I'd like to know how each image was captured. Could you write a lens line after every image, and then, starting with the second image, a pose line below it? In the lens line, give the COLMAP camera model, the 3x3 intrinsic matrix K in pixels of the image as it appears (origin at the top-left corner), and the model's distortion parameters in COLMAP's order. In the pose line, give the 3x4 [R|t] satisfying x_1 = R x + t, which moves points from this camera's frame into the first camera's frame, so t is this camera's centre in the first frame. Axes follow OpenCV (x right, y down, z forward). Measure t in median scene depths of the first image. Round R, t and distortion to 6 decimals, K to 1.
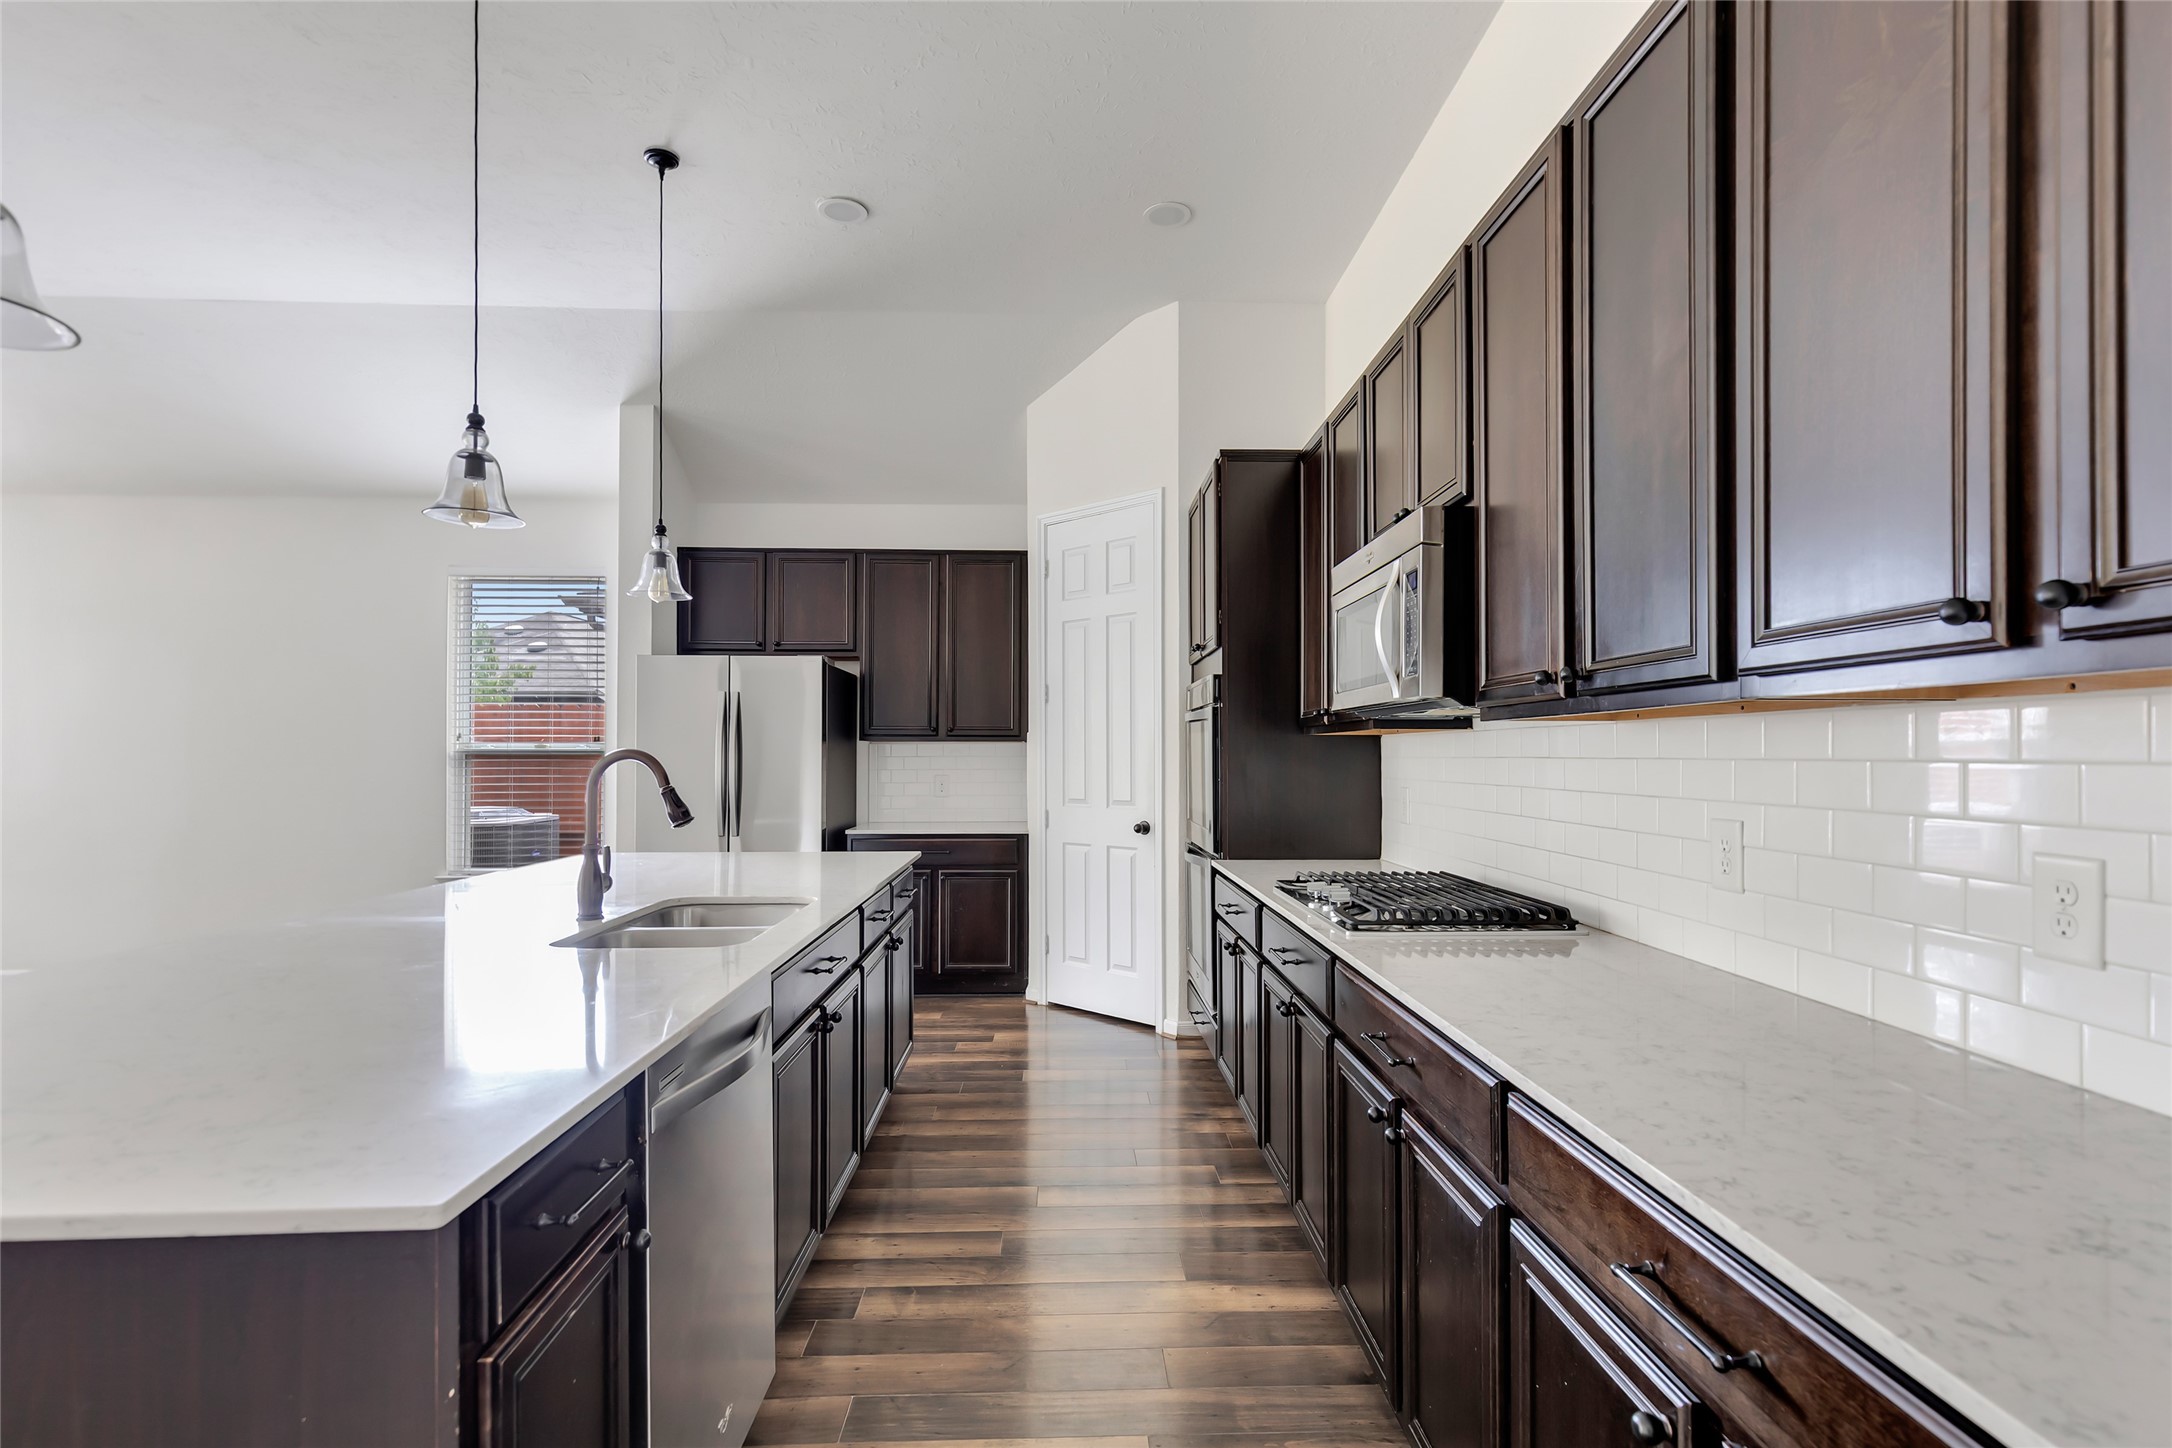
lens RADIAL K [[1035.4, 0, 1124.9], [0, 1035.4, 742.8], [0, 0, 1]] dist [0.008289, 0.000024]
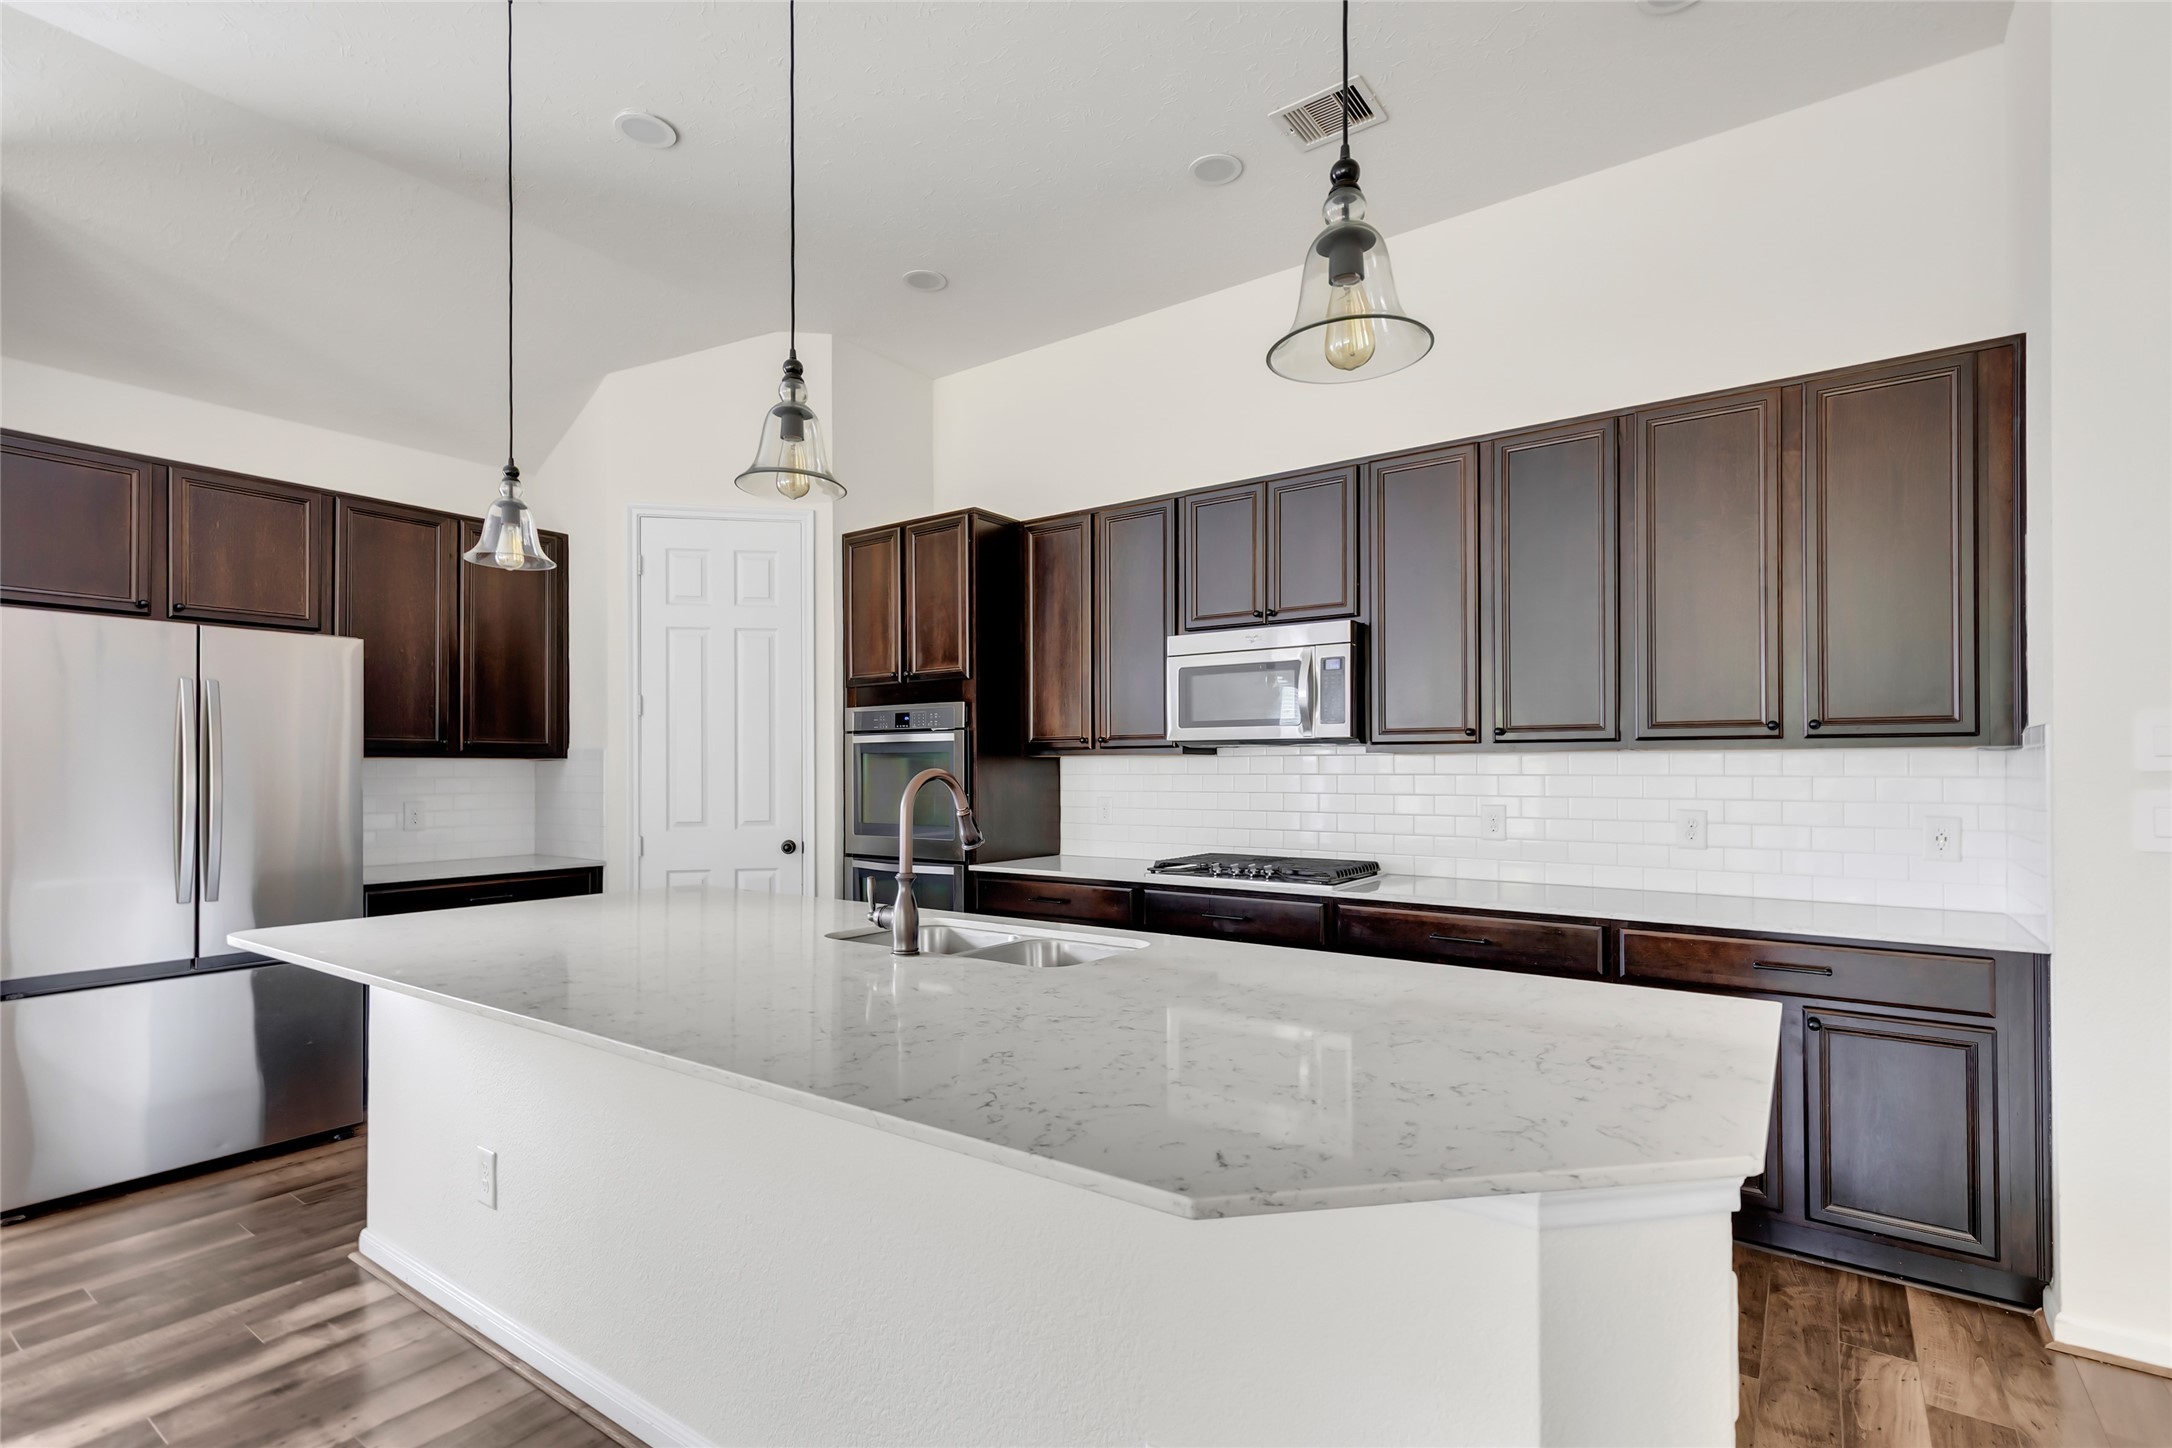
lens RADIAL K [[1035.4, 0, 1098.2], [0, 1035.4, 762.4], [0, 0, 1]] dist [0.008289, 0.000024]
pose [[0.618650, 0.013382, 0.785553, -0.513256], [-0.009609, 0.999909, -0.009466, 0.006315], [-0.785608, -0.001692, 0.618722, 0.131971]]
